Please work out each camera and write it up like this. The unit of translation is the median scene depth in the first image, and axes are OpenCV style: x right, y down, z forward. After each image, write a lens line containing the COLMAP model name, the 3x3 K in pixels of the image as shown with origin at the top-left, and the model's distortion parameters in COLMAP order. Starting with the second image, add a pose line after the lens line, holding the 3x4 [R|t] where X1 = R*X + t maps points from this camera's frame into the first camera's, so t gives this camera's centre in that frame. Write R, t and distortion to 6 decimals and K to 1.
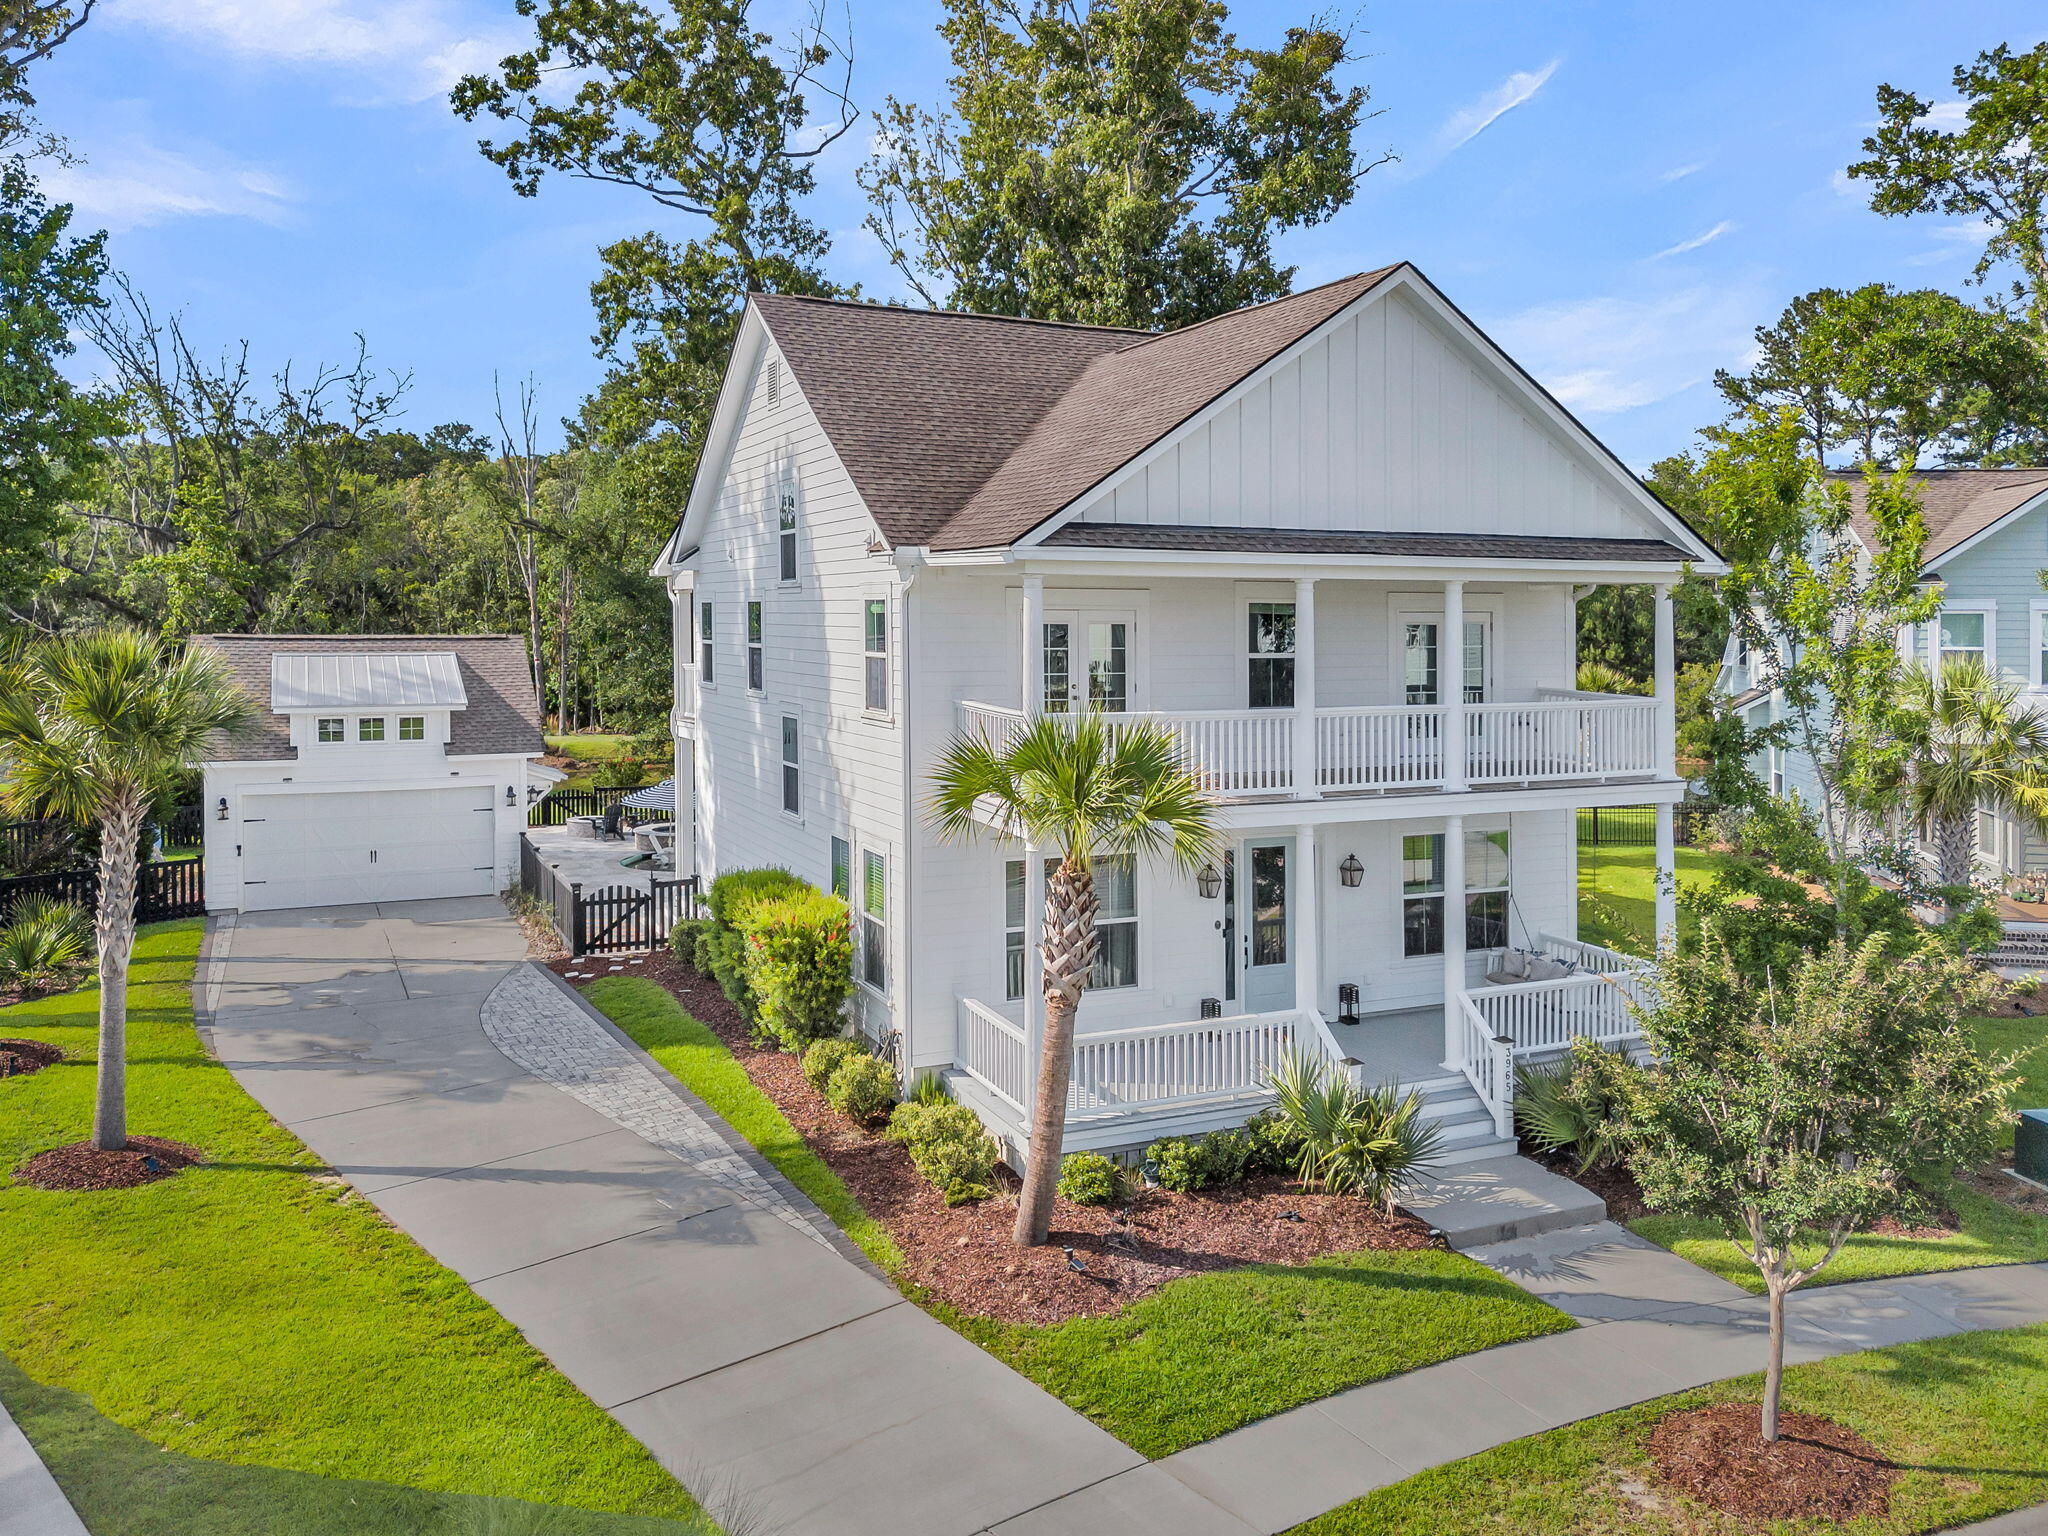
lens RADIAL K [[1620.3, 0, 1024.0], [0, 1620.3, 768.0], [0, 0, 1]] dist [-0.008655, -0.013615]
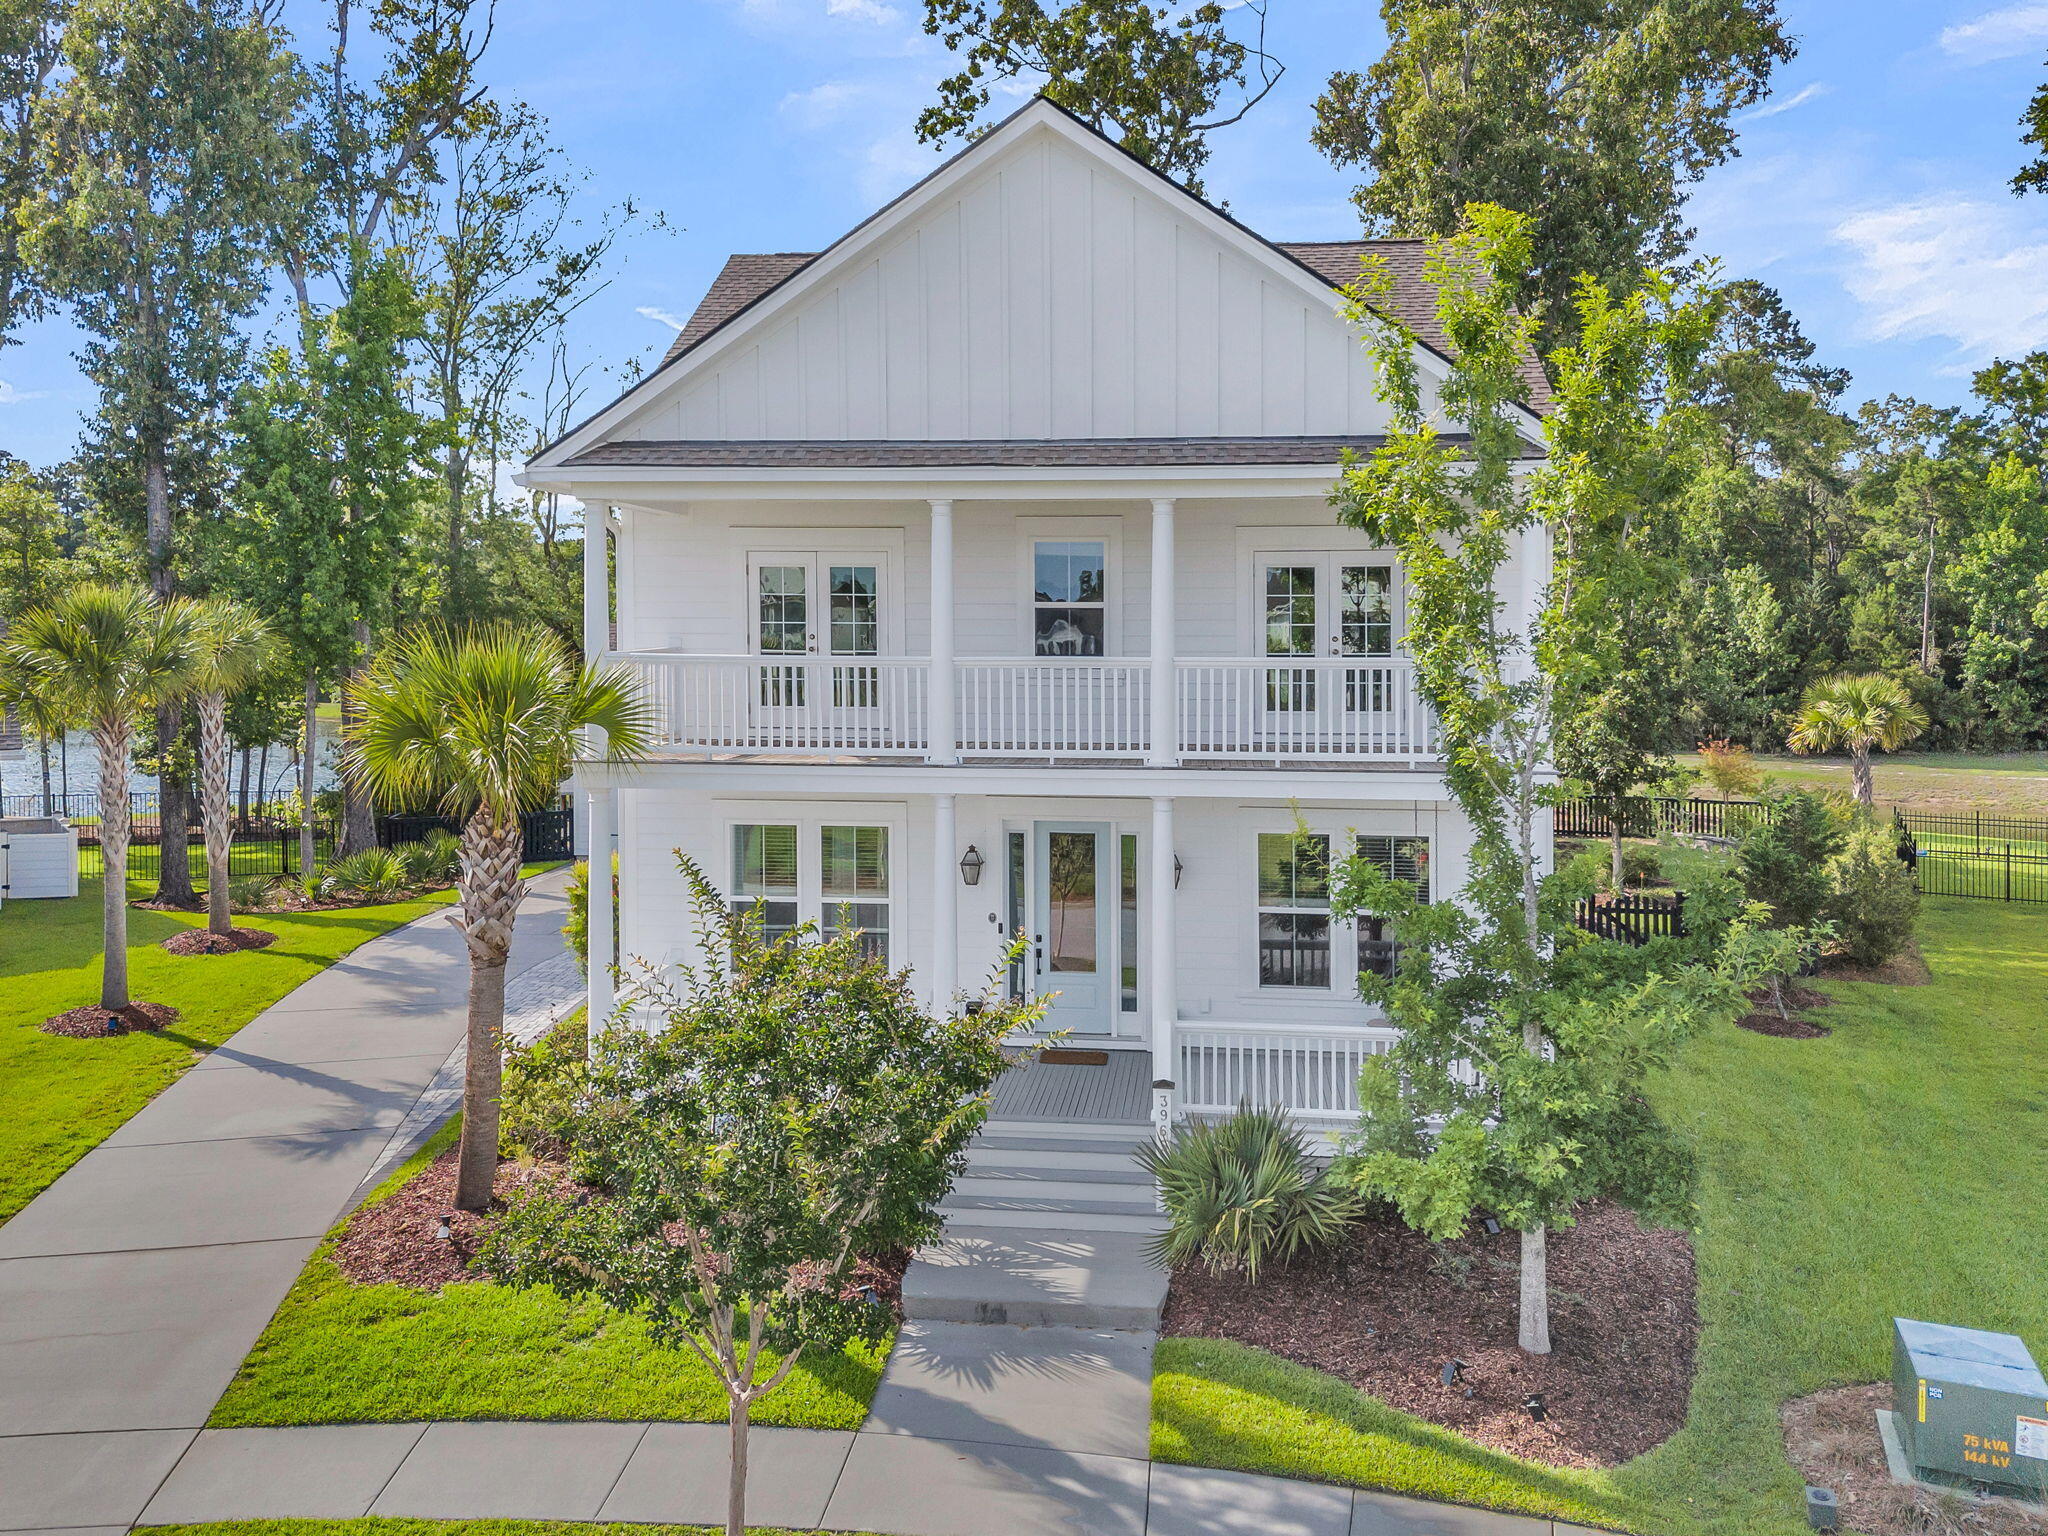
lens RADIAL K [[1639.0, 0, 1024.0], [0, 1639.0, 768.0], [0, 0, 1]] dist [0.004876, 0.001954]
pose [[0.860806, 0.038553, -0.507470, 0.661830], [-0.050946, 0.998646, -0.010551, 0.029549], [0.506376, 0.034936, 0.861605, 0.297170]]
